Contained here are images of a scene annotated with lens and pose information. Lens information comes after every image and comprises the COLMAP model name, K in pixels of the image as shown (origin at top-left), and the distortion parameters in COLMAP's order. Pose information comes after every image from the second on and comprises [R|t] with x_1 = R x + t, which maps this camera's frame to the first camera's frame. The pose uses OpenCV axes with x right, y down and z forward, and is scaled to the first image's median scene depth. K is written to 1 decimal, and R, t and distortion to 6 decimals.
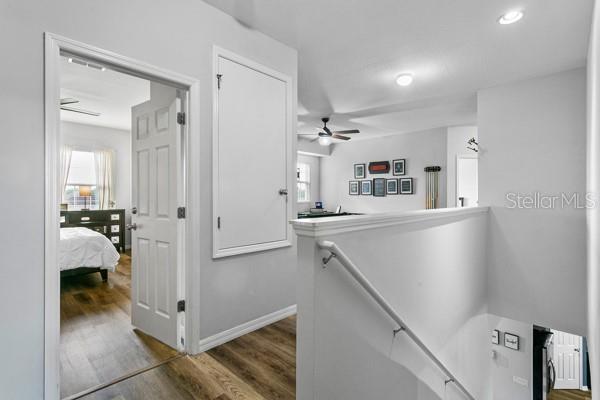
lens RADIAL K [[287.2, 0, 289.4], [0, 287.2, 199.4], [0, 0, 1]] dist [0.002343, 0.000251]
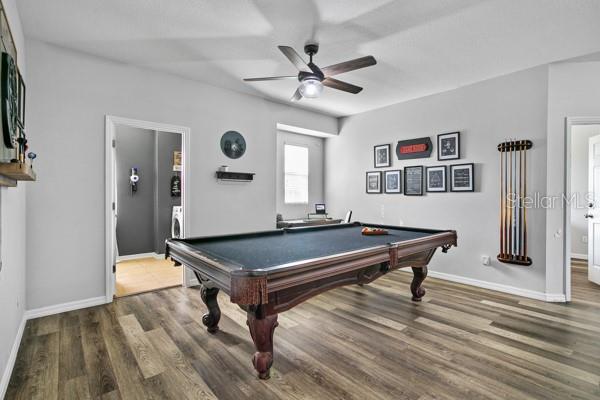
lens RADIAL K [[283.5, 0, 300.0], [0, 283.5, 200.0], [0, 0, 1]] dist [0.001289, 0.000573]
pose [[0.997865, 0.001999, -0.065285, 0.113636], [-0.001798, 0.999993, 0.003146, -0.002733], [0.065291, -0.003022, 0.997862, 0.394953]]
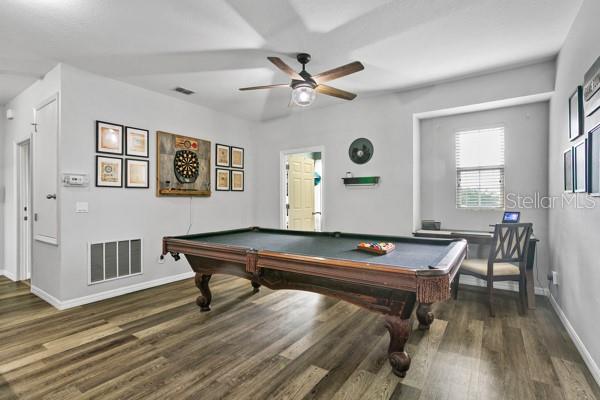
lens RADIAL K [[285.8, 0, 300.5], [0, 285.8, 201.7], [0, 0, 1]] dist [-0.000382, -0.000064]
pose [[0.199022, 0.001423, -0.979994, 0.536134], [-0.006556, 0.999979, 0.000121, -0.003817], [0.979973, 0.006400, 0.199027, 0.727571]]
